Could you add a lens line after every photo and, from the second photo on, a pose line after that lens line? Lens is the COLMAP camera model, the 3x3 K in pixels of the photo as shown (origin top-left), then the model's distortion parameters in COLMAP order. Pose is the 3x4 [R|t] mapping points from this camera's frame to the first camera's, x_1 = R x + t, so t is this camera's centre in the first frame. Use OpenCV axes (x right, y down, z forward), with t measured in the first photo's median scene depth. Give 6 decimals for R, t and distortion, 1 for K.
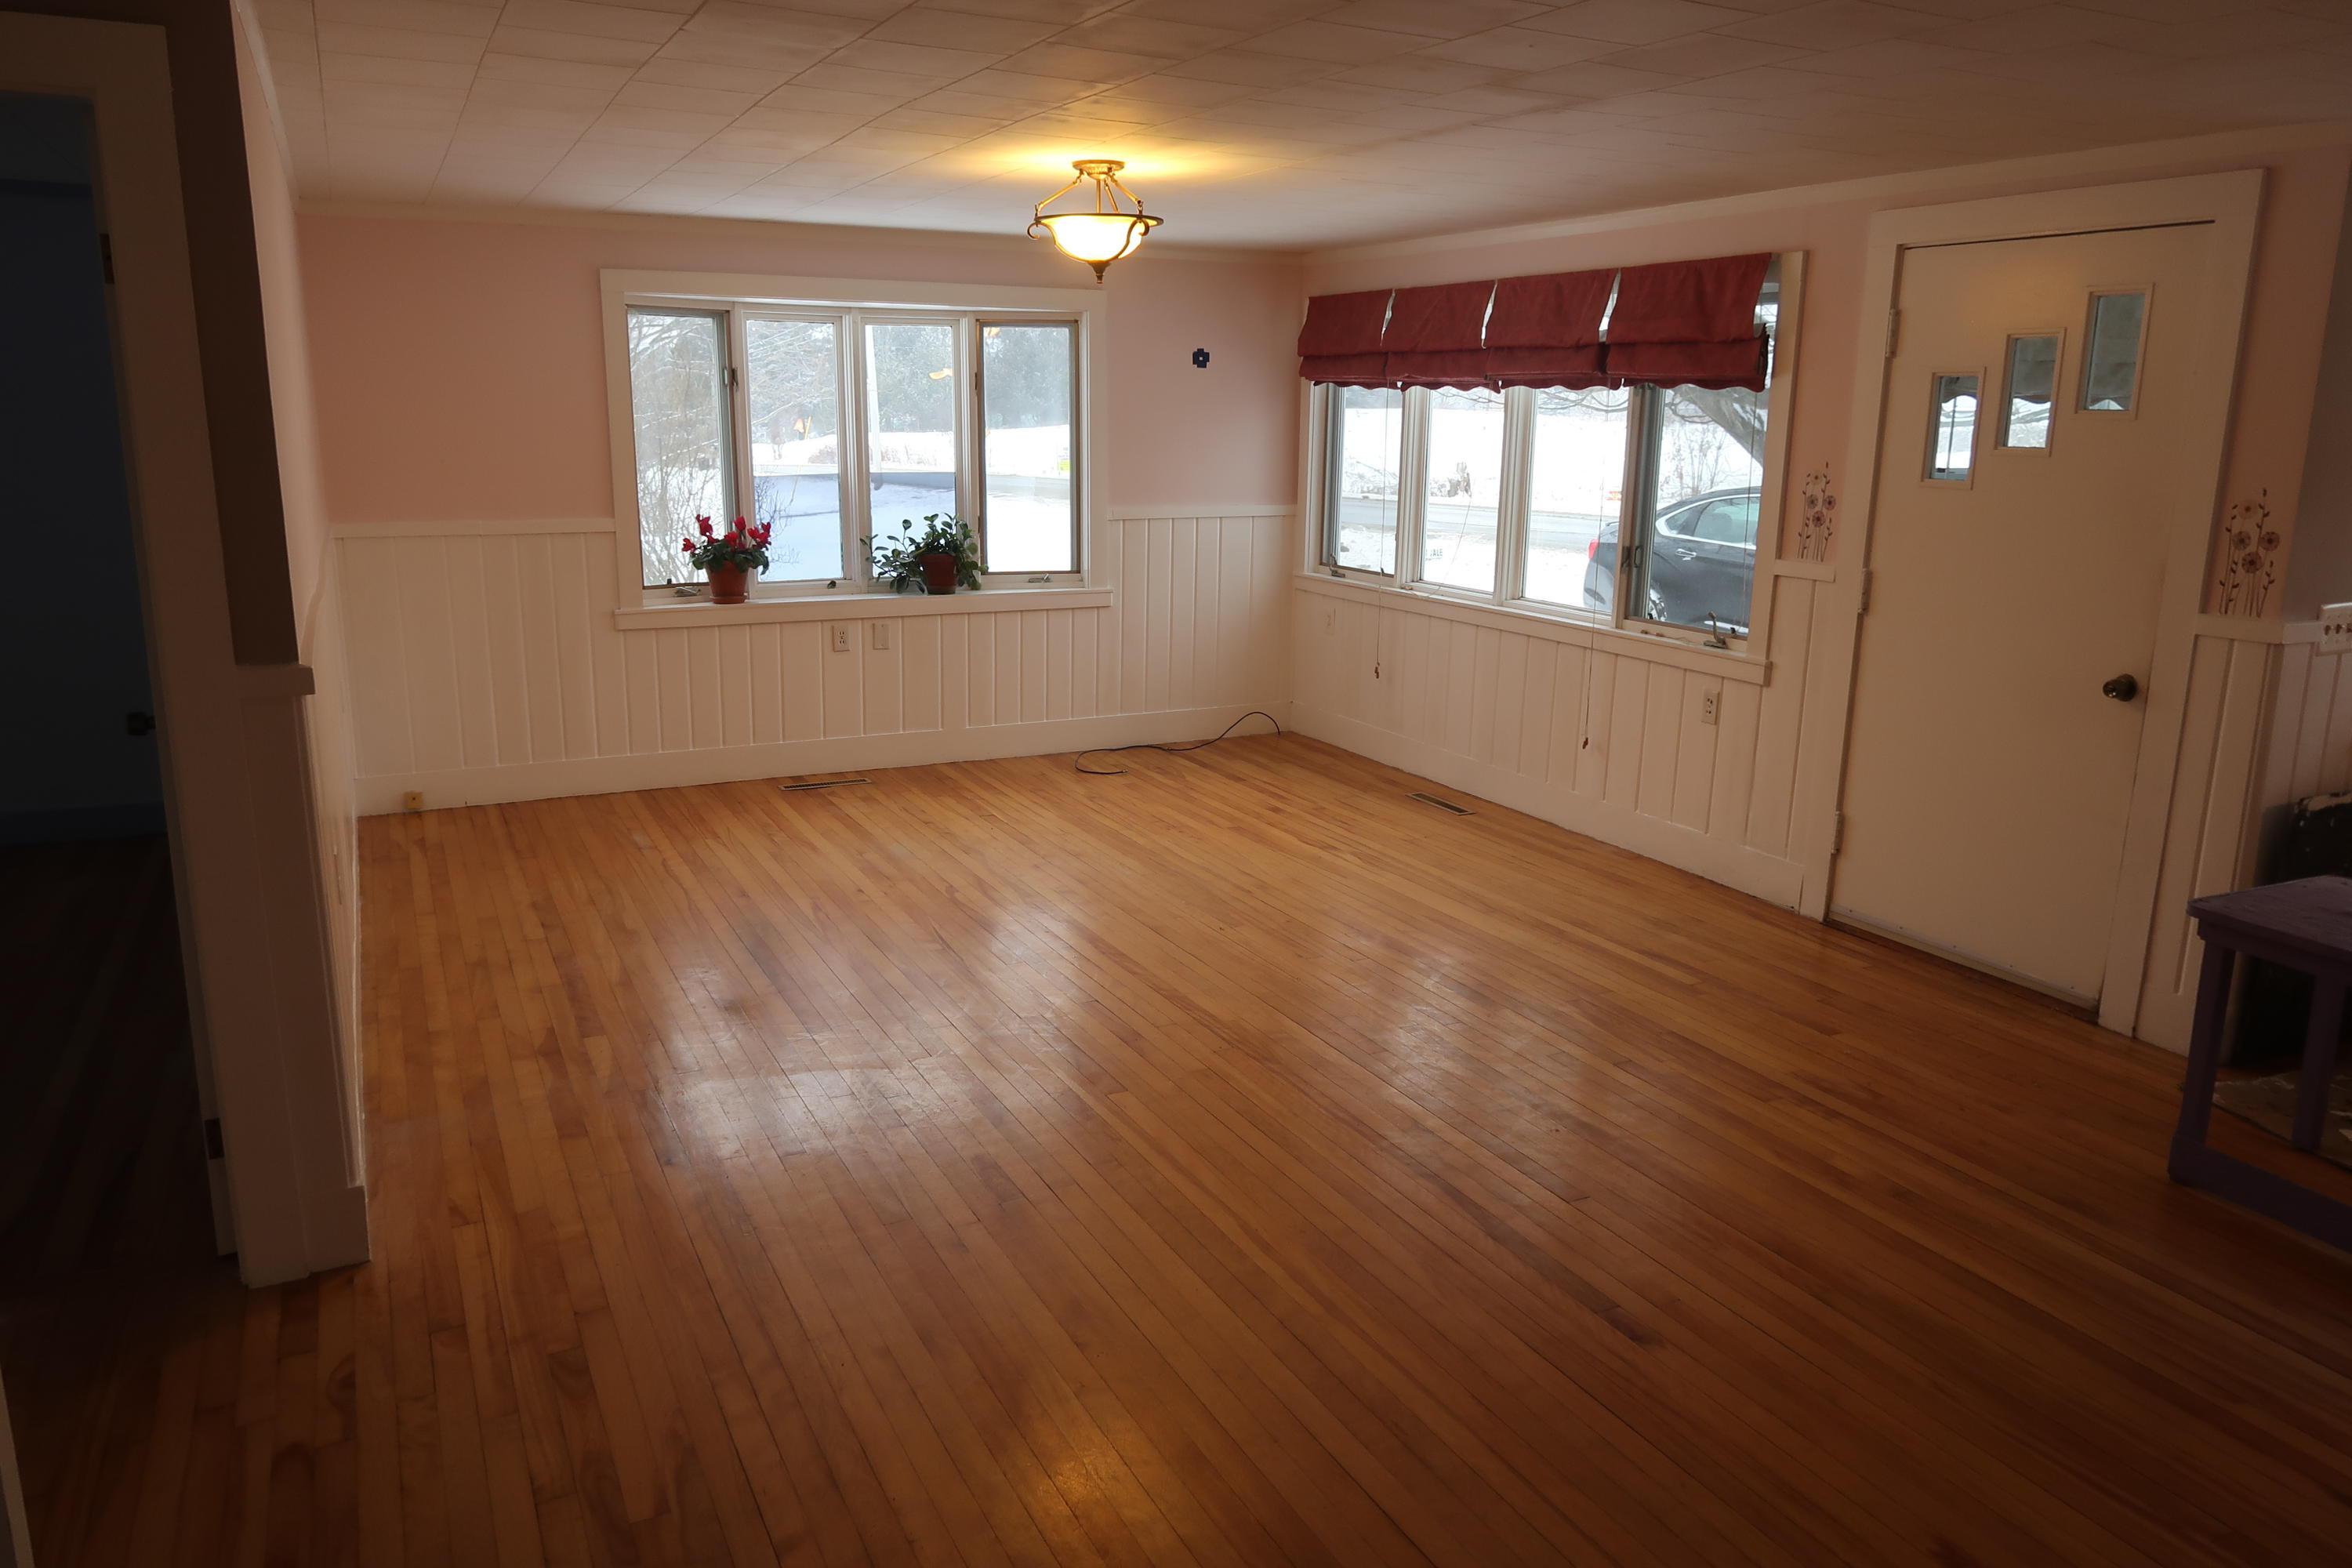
lens RADIAL K [[1633.8, 0, 1187.1], [0, 1633.8, 783.9], [0, 0, 1]] dist [-0.021688, 0.007095]
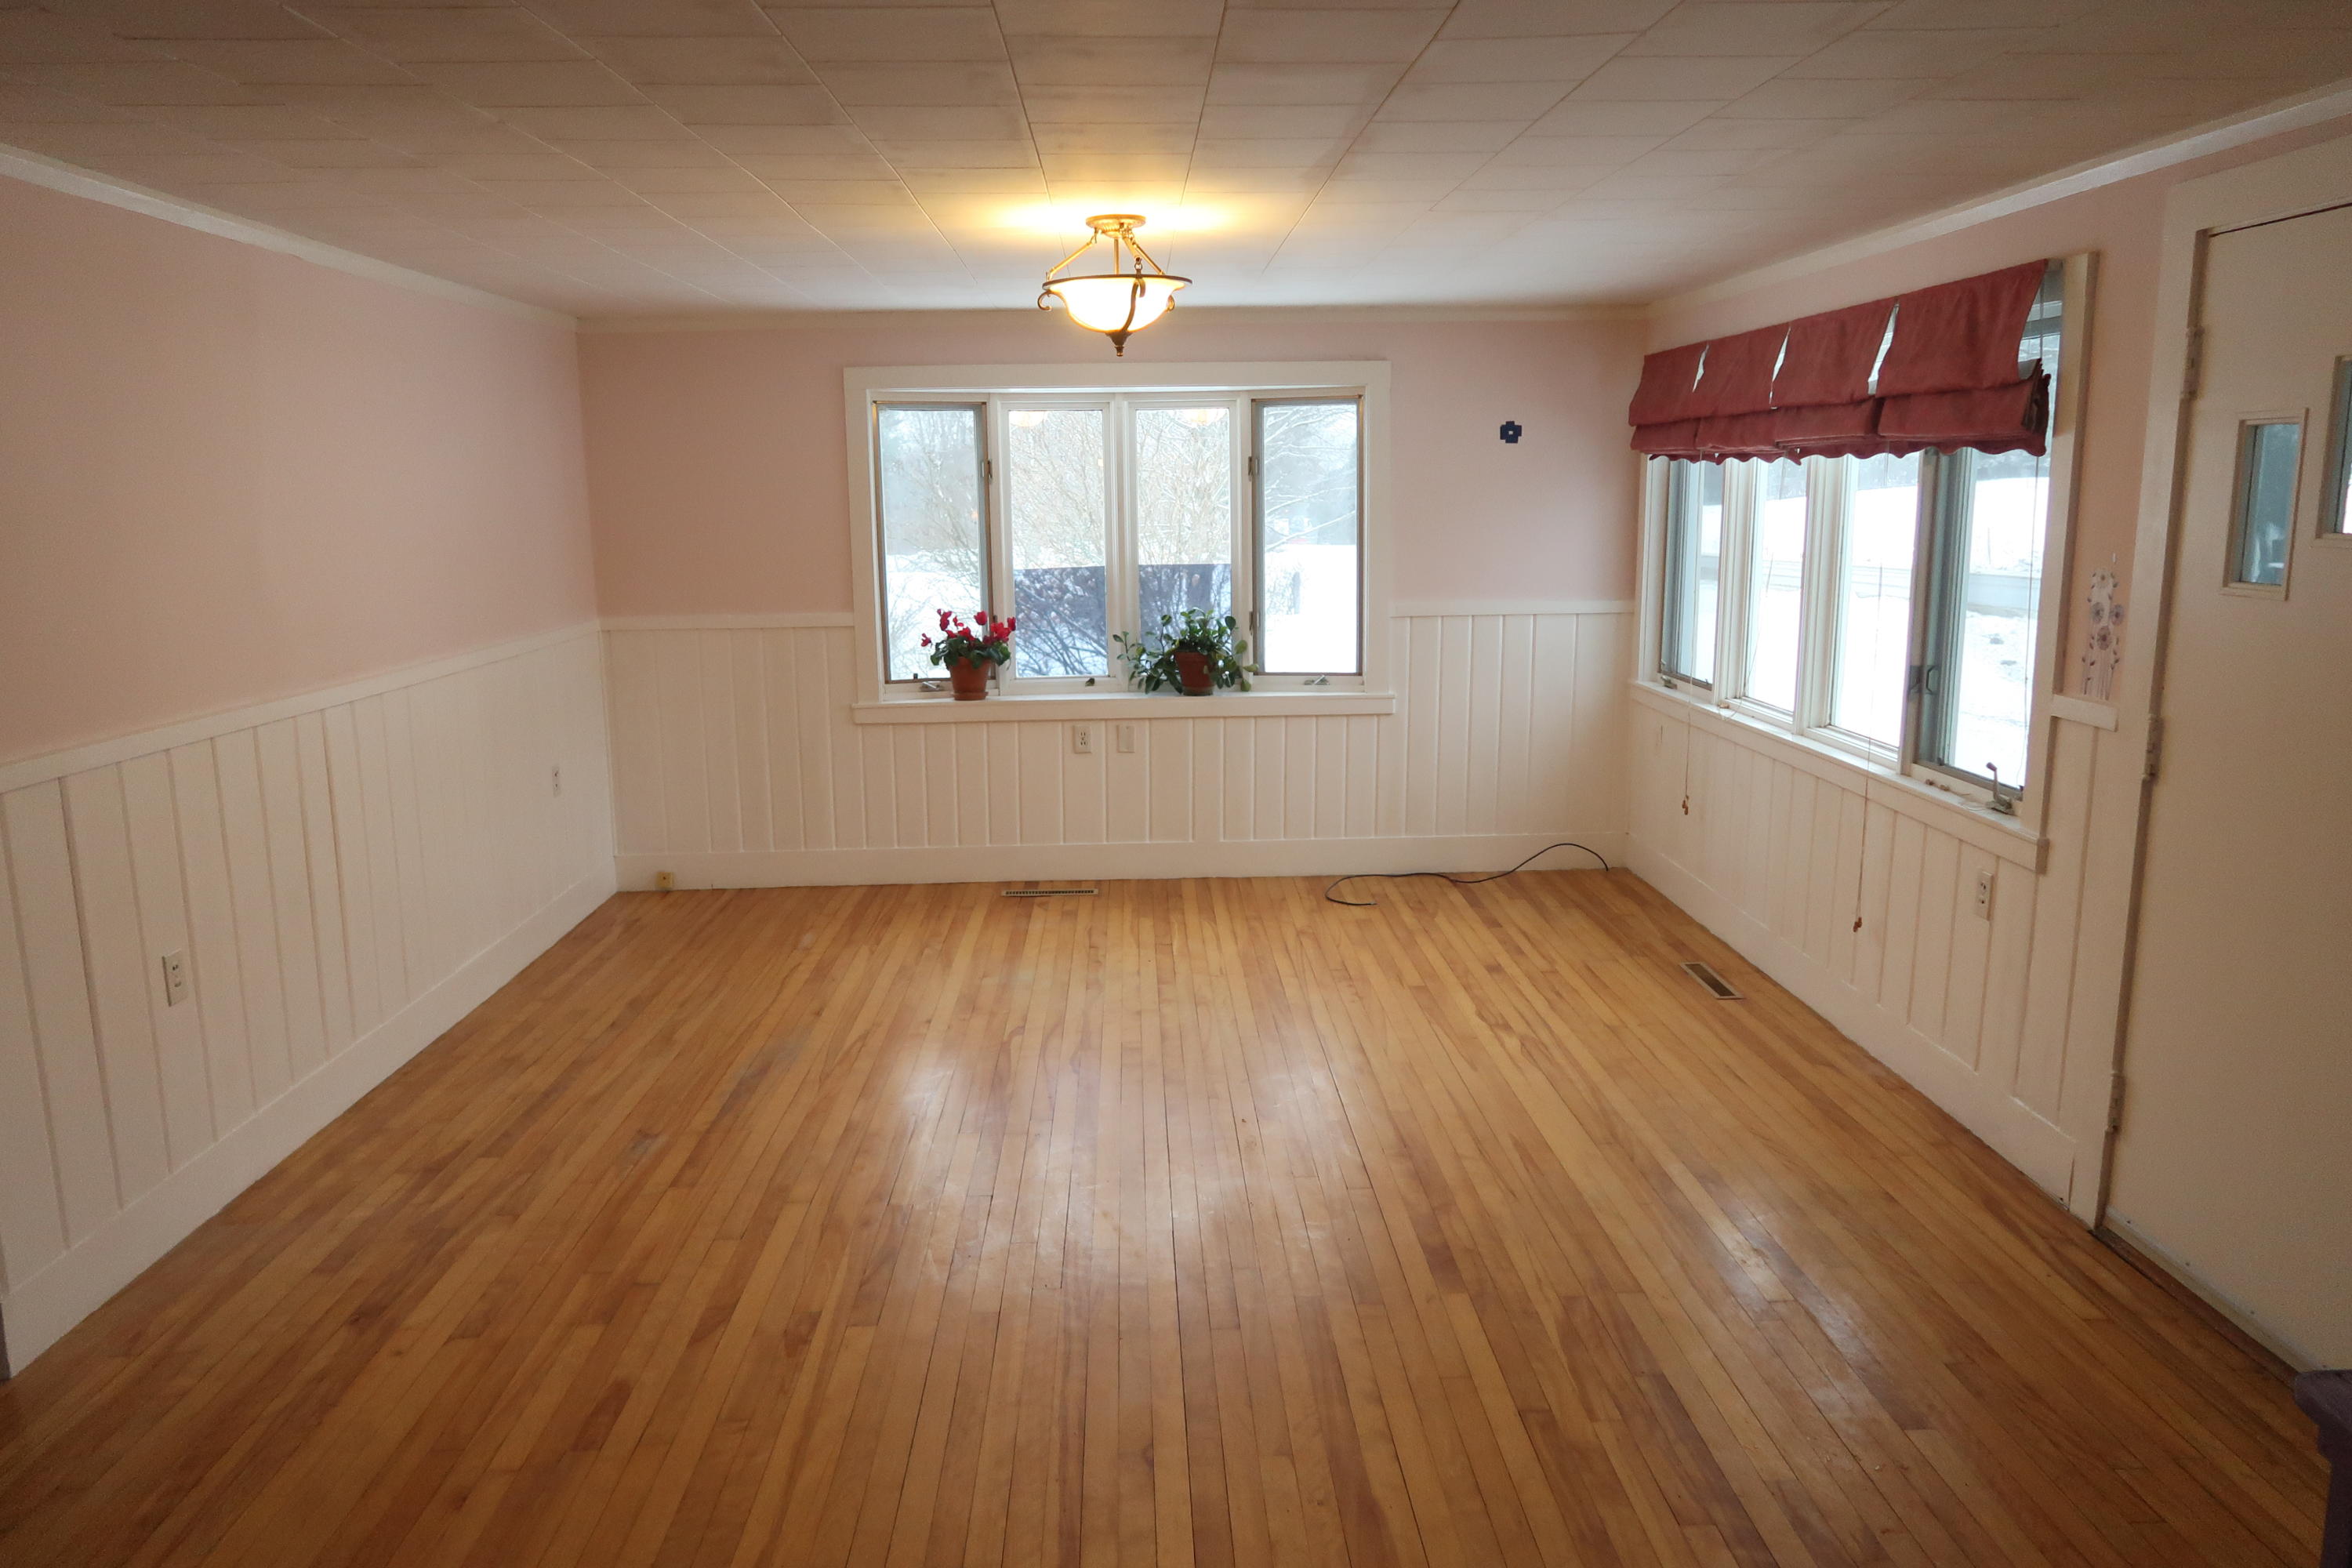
lens RADIAL K [[1633.8, 0, 1171.2], [0, 1633.8, 786.7], [0, 0, 1]] dist [-0.021688, 0.007095]
pose [[0.908383, 0.052596, -0.414818, 0.264595], [-0.070908, 0.997065, -0.028857, -0.044144], [0.412083, 0.055627, 0.909447, 0.184835]]
